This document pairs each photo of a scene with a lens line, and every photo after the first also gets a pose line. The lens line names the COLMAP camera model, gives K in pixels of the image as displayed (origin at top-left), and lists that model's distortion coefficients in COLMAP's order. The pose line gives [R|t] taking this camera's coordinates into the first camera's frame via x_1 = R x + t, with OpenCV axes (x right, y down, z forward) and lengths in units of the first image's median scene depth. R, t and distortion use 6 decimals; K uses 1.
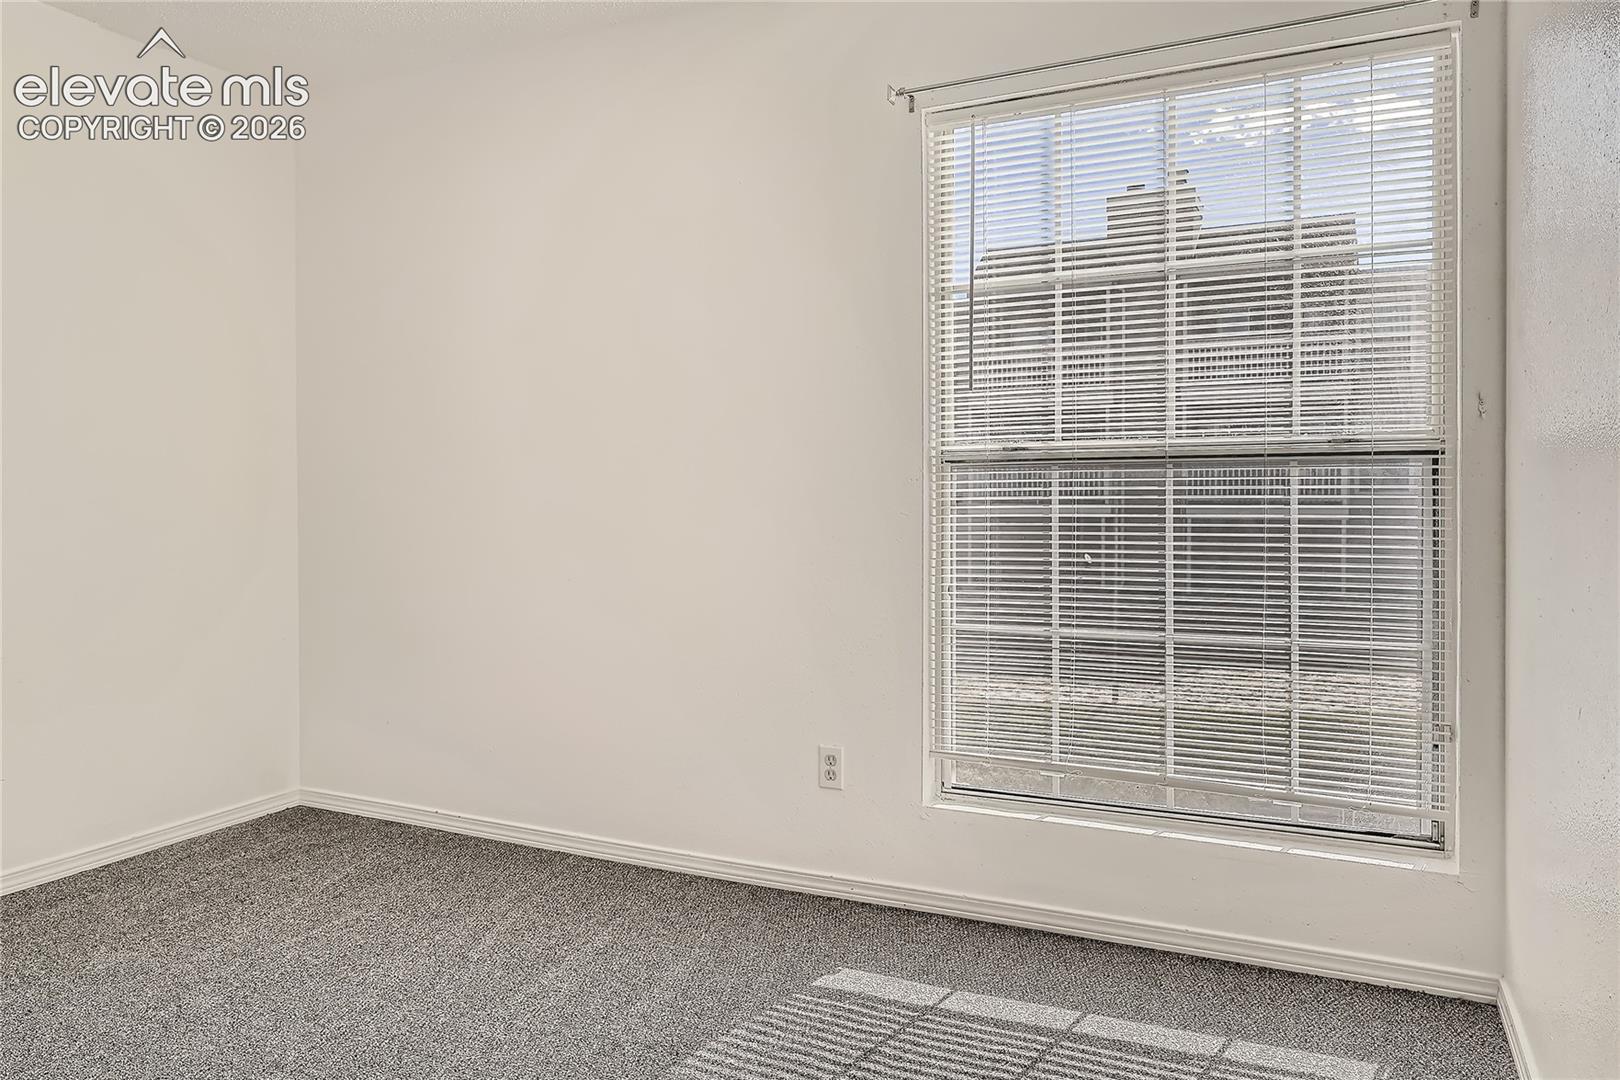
lens RADIAL K [[1120.2, 0, 816.5], [0, 1120.2, 543.8], [0, 0, 1]] dist [0.001689, -0.004399]
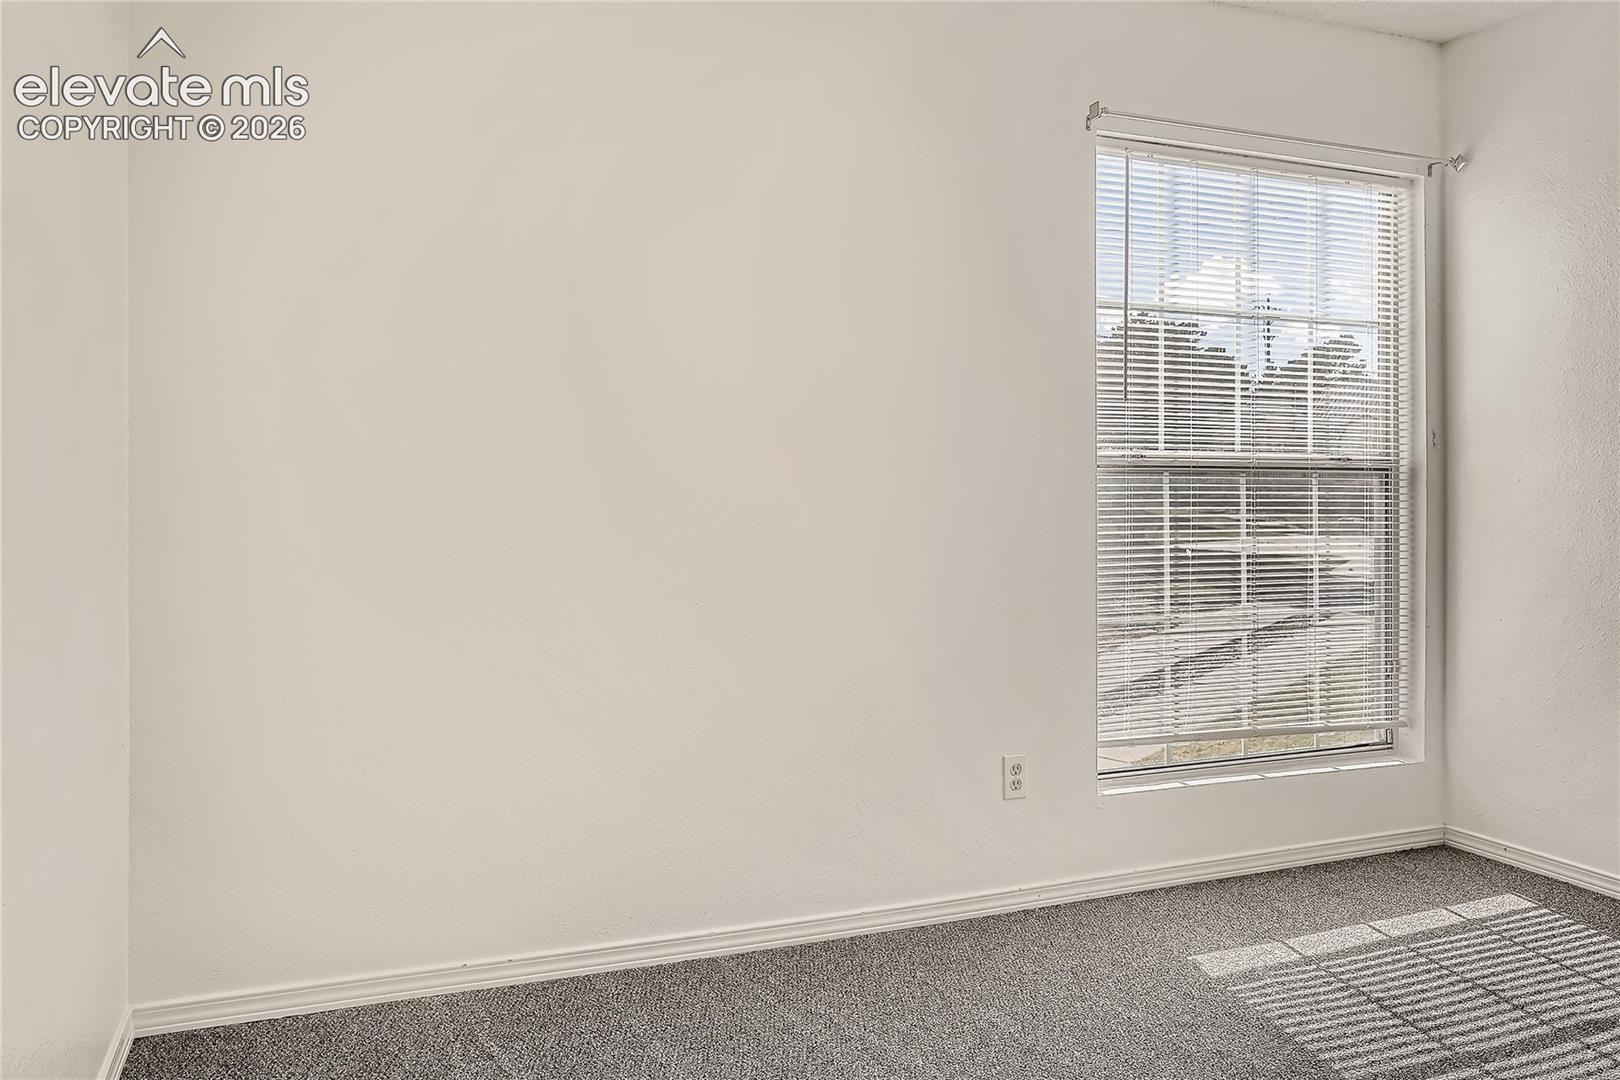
lens RADIAL K [[1120.2, 0, 814.4], [0, 1120.2, 526.8], [0, 0, 1]] dist [0.001689, -0.004399]
pose [[0.684553, -0.013263, 0.728842, -0.868464], [0.025808, 0.999649, -0.006048, -0.016956], [-0.728506, 0.022950, 0.684655, 0.489090]]
